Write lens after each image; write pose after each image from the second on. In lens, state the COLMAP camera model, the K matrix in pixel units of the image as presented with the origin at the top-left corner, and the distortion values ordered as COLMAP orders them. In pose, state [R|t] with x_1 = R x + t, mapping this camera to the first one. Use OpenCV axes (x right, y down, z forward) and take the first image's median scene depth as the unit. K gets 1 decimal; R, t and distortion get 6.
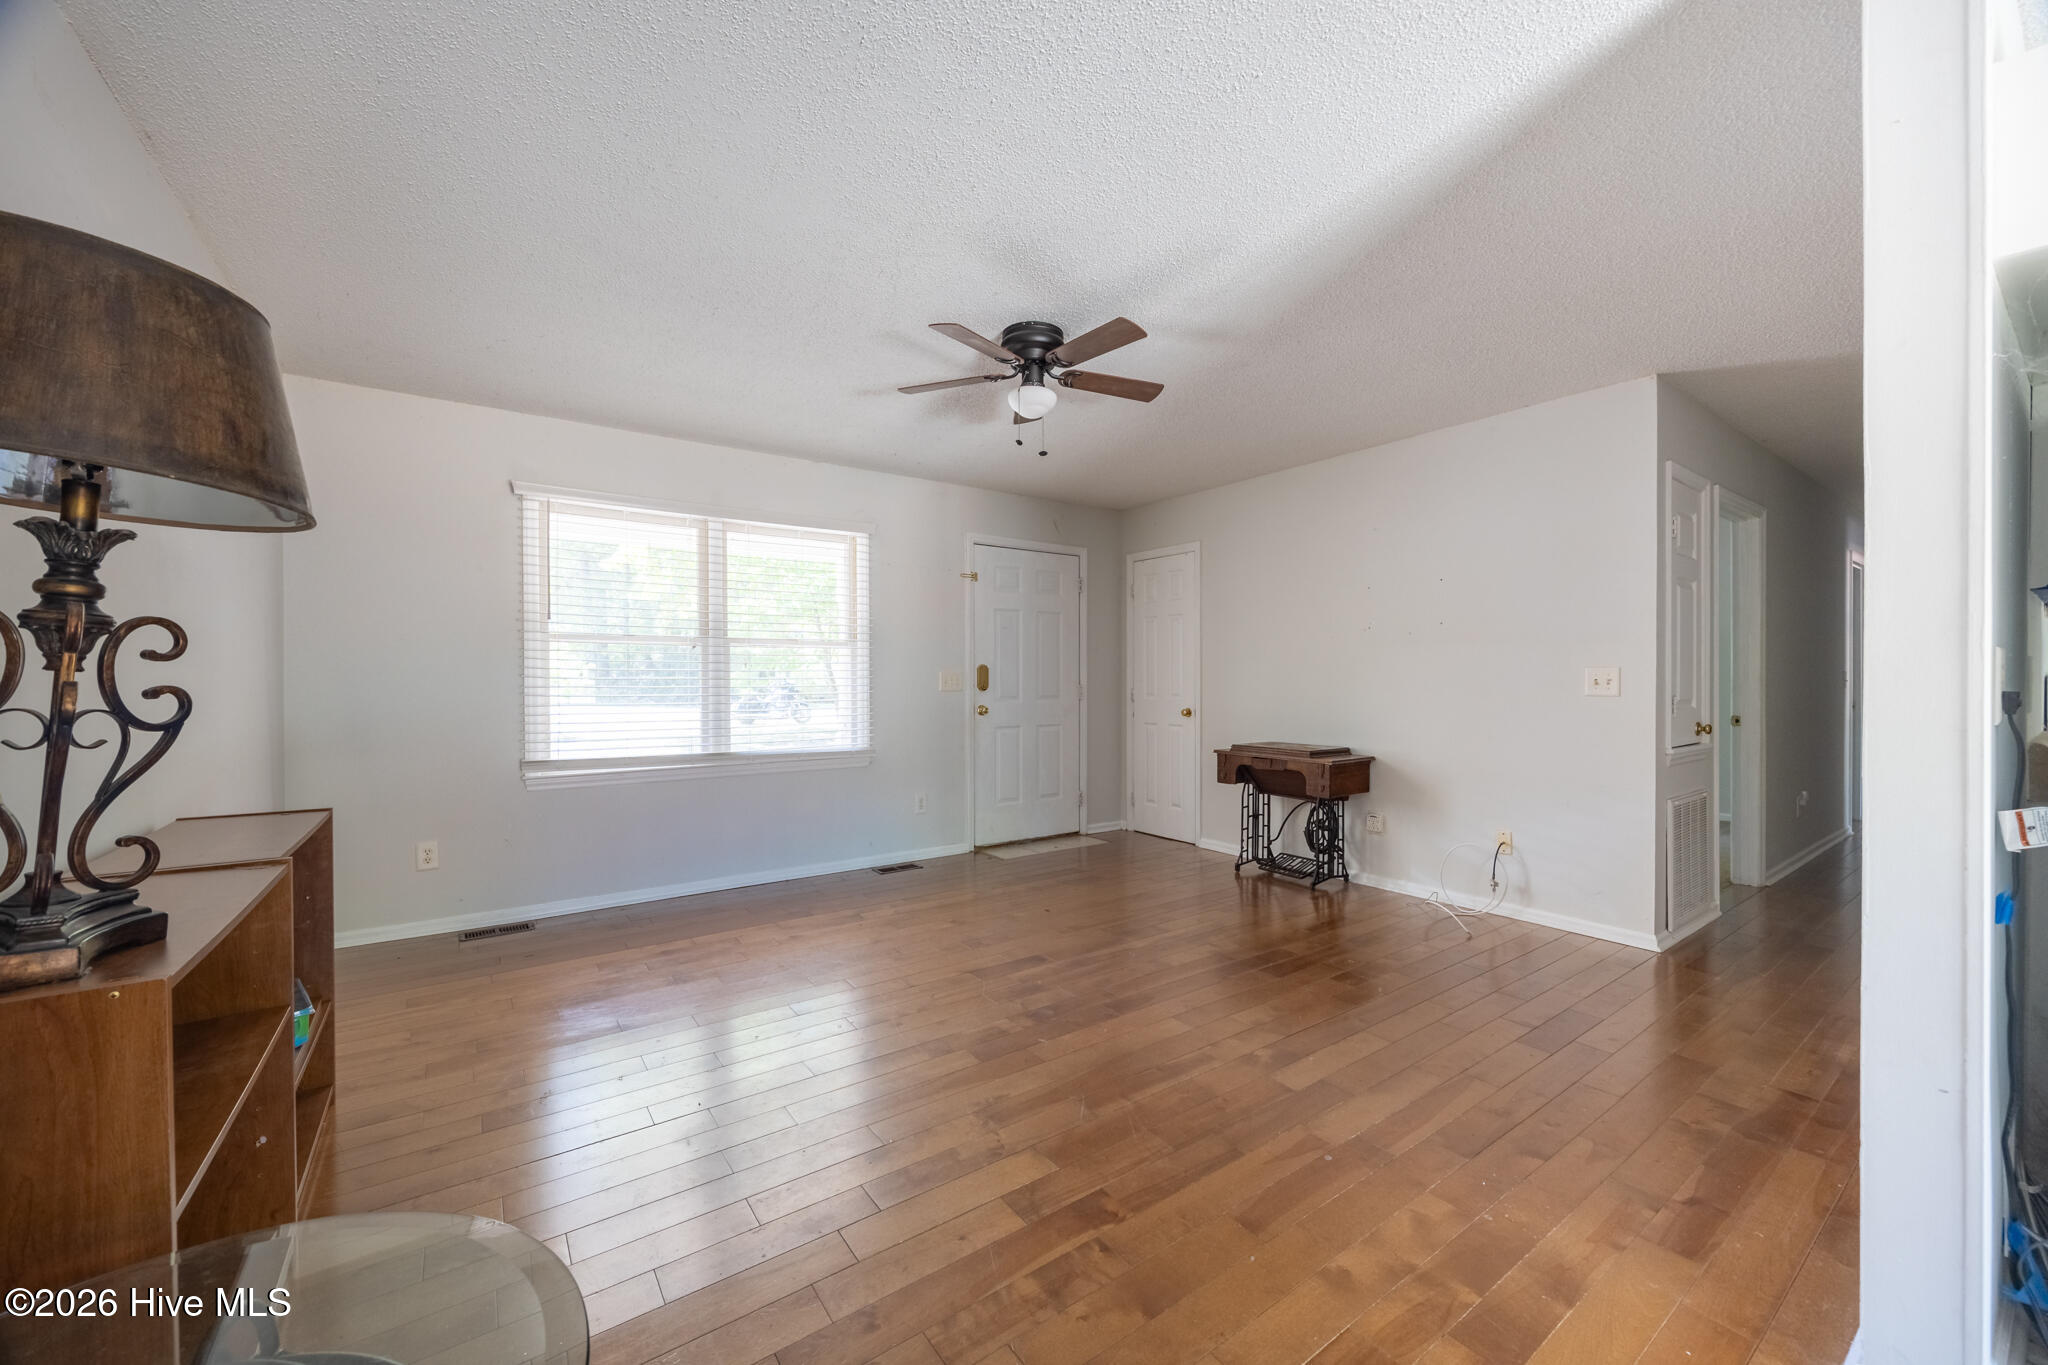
lens RADIAL K [[798.5, 0, 1027.5], [0, 798.5, 682.5], [0, 0, 1]] dist [-0.003247, -0.000807]
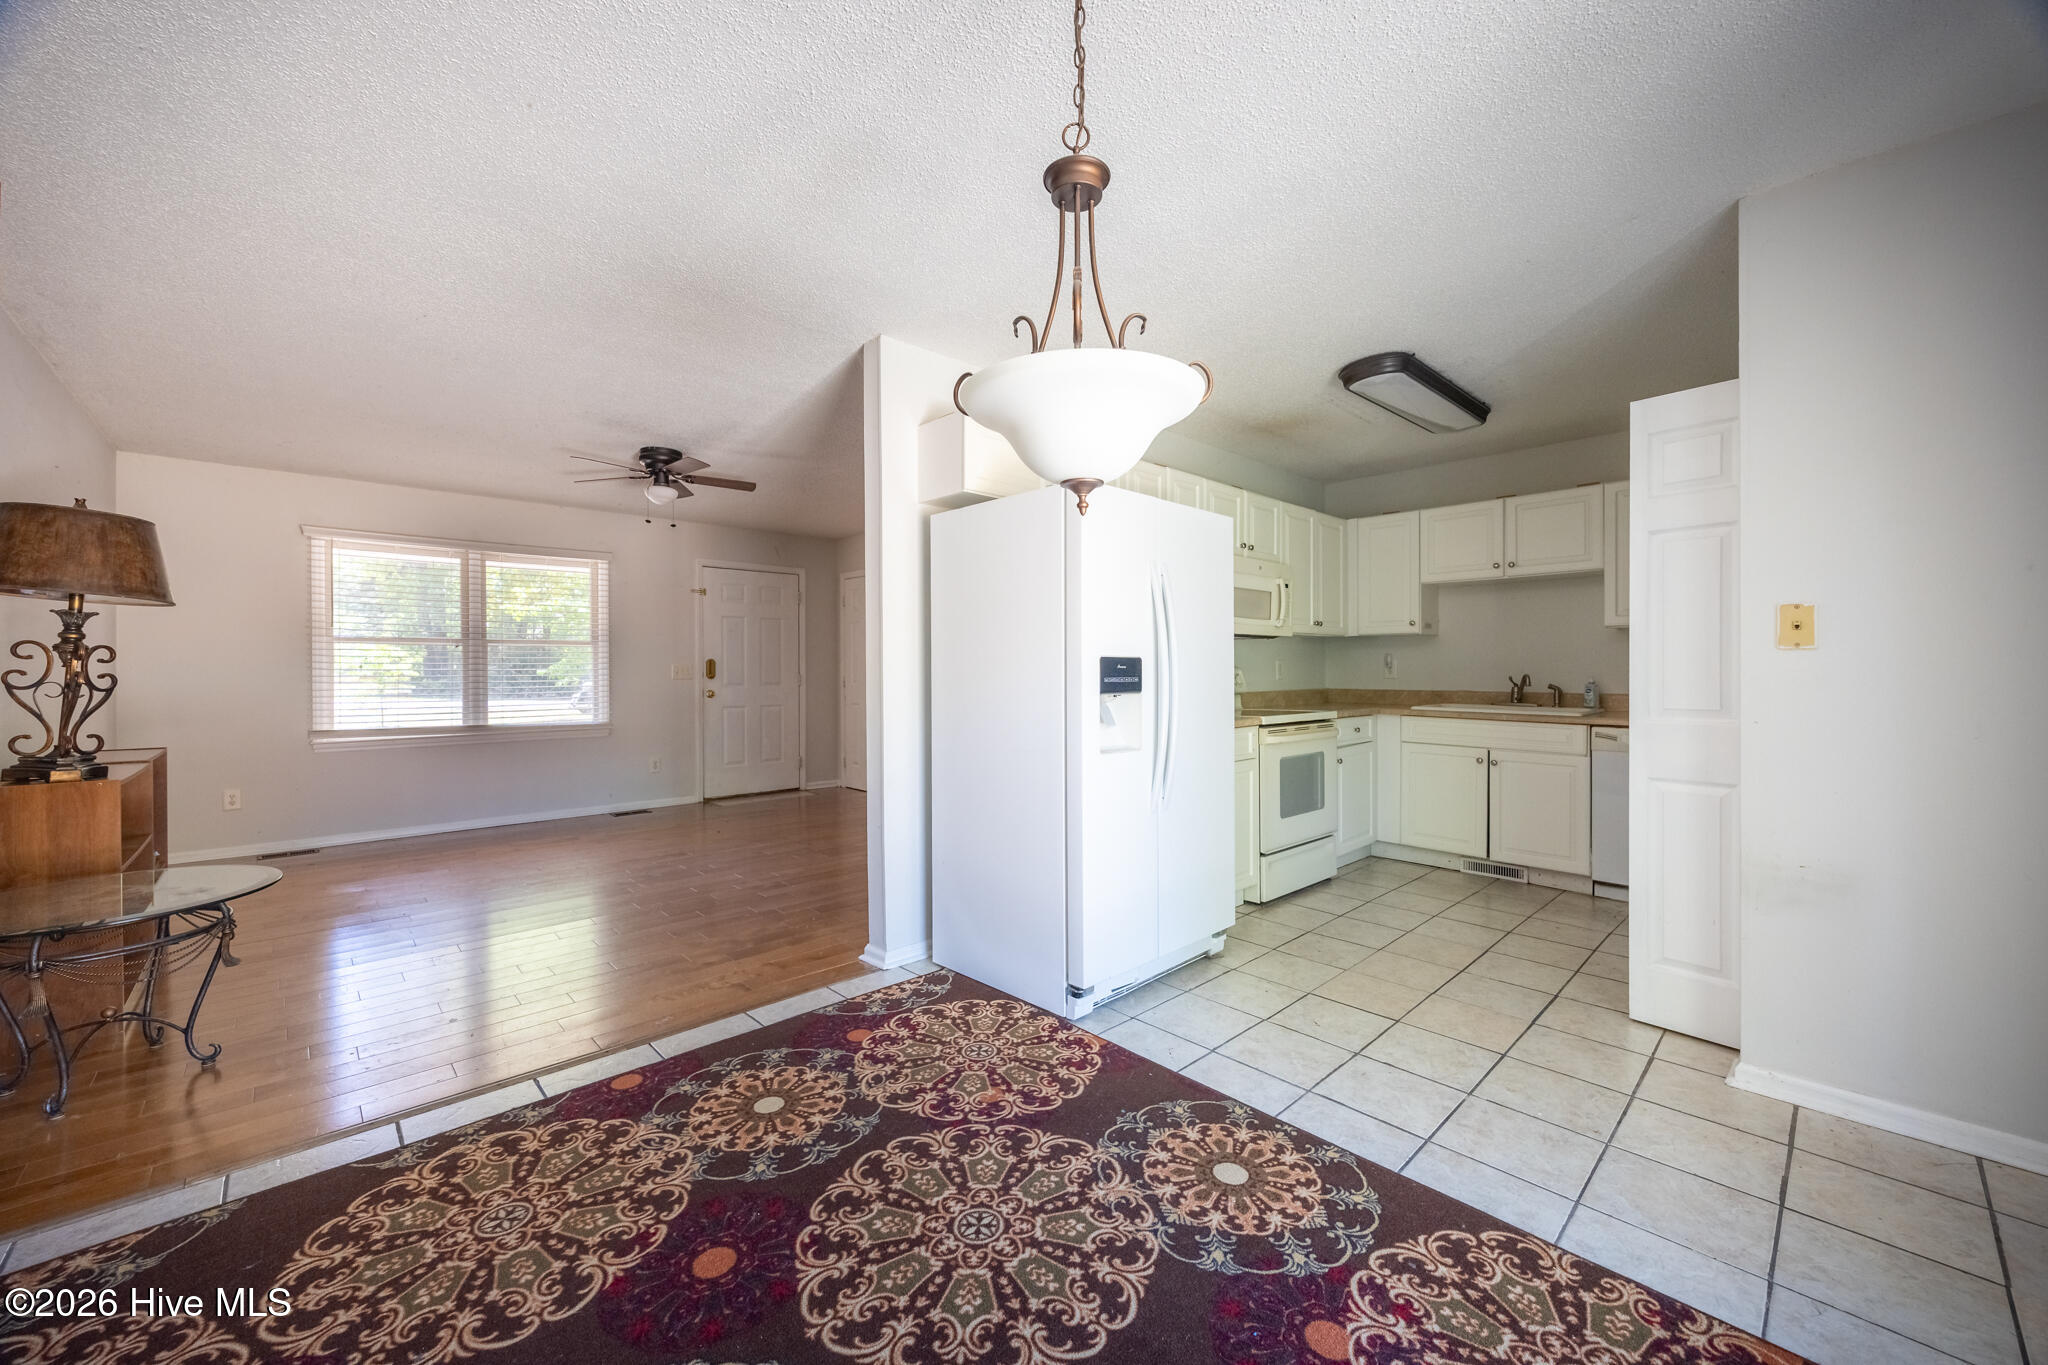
lens RADIAL K [[798.5, 0, 1028.8], [0, 798.5, 669.8], [0, 0, 1]] dist [-0.003247, -0.000807]
pose [[0.990575, -0.000986, 0.136970, 0.396051], [0.001603, 0.999989, -0.004394, 0.002439], [-0.136964, 0.004572, 0.990565, -0.515738]]
